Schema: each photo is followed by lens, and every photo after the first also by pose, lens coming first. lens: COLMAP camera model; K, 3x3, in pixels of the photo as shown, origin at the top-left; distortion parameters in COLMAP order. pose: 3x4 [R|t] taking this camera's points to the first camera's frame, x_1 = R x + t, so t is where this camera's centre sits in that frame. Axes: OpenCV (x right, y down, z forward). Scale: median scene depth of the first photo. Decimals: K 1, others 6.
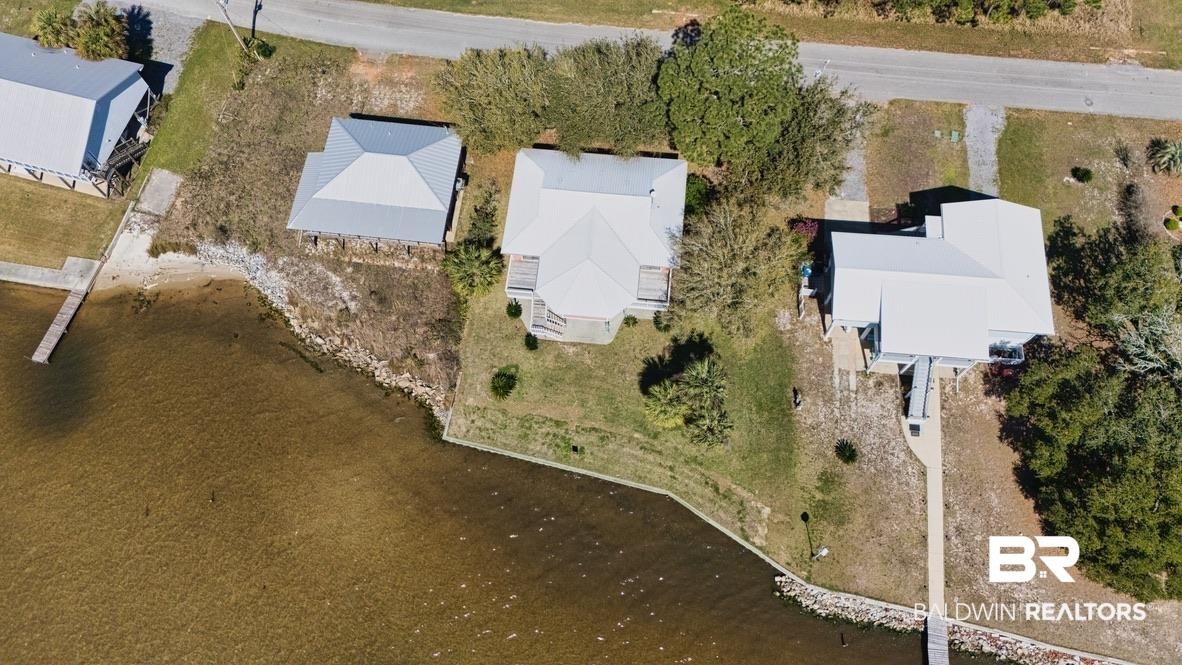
lens RADIAL K [[874.3, 0, 596.0], [0, 874.3, 327.8], [0, 0, 1]] dist [0.061952, -0.060518]
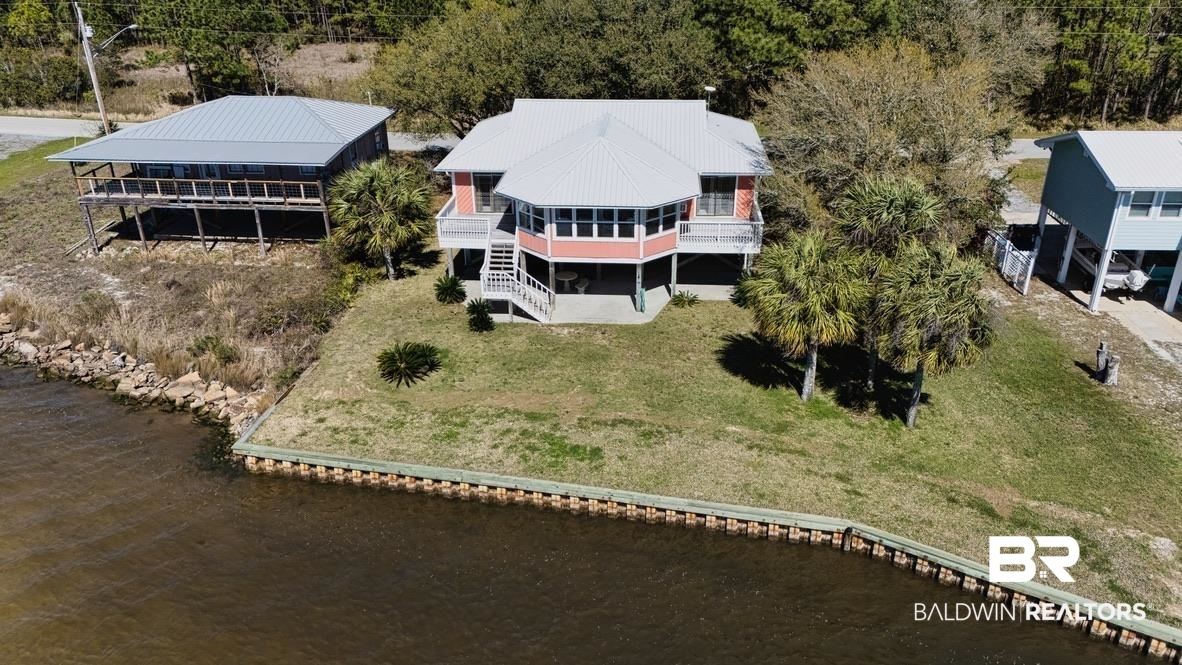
lens RADIAL K [[874.3, 0, 596.0], [0, 874.3, 327.8], [0, 0, 1]] dist [0.061952, -0.060518]
pose [[0.999558, -0.003964, 0.029472, -0.026518], [0.022466, 0.750004, -0.661051, 0.345732], [-0.019484, 0.661421, 0.749762, 0.669269]]
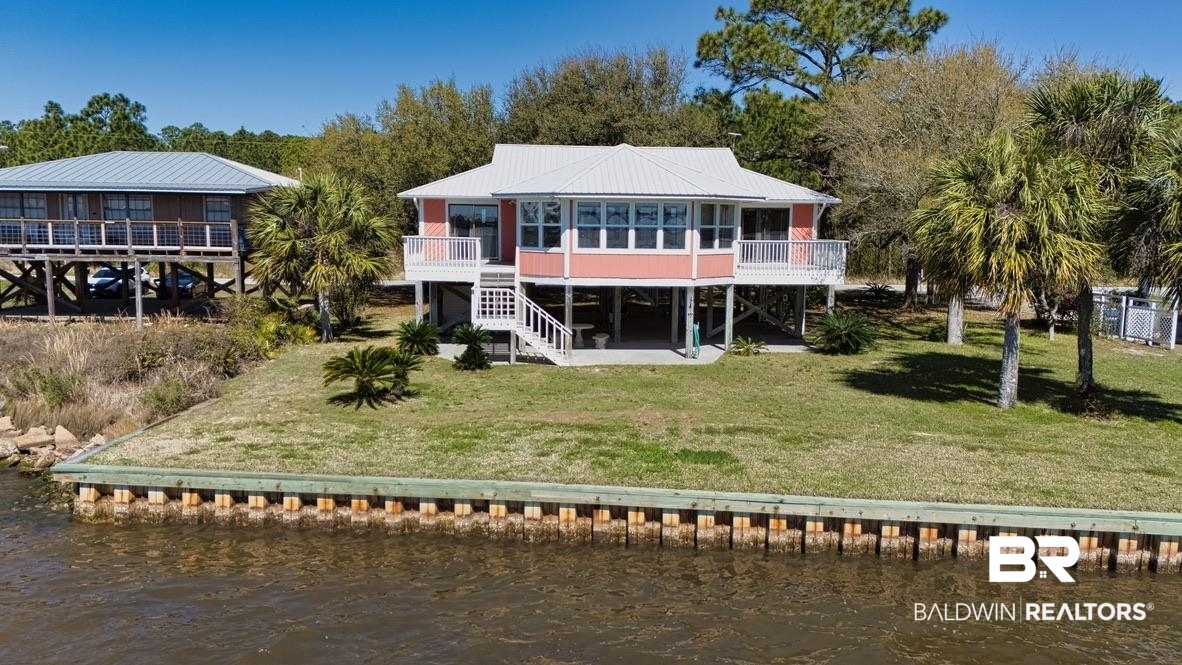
lens RADIAL K [[887.8, 0, 591.0], [0, 887.8, 332.5], [0, 0, 1]] dist [0.089355, -0.084578]
pose [[0.989905, 0.009681, 0.141402, -0.079356], [0.116265, 0.515115, -0.849199, 0.306018], [-0.081060, 0.857066, 0.508790, 0.849954]]
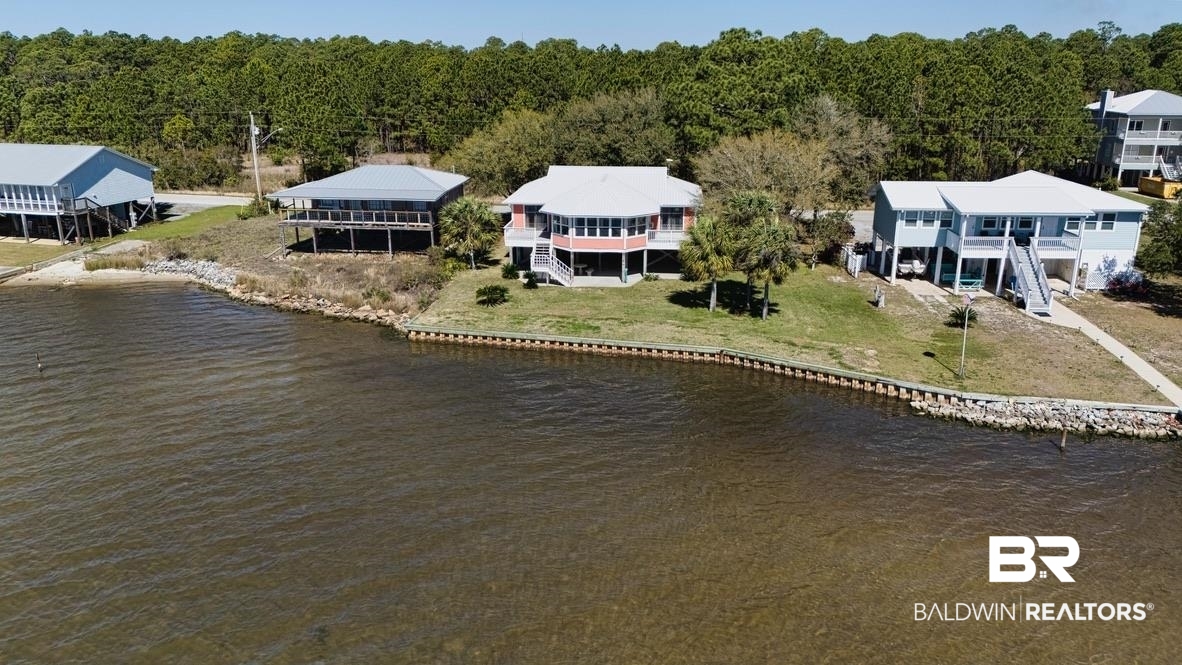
lens RADIAL K [[874.3, 0, 596.0], [0, 874.3, 327.8], [0, 0, 1]] dist [0.061952, -0.060518]
pose [[0.999668, 0.010944, 0.023337, -0.032905], [0.010582, 0.651320, -0.758729, 0.677720], [-0.023503, 0.758724, 0.650988, 0.523080]]
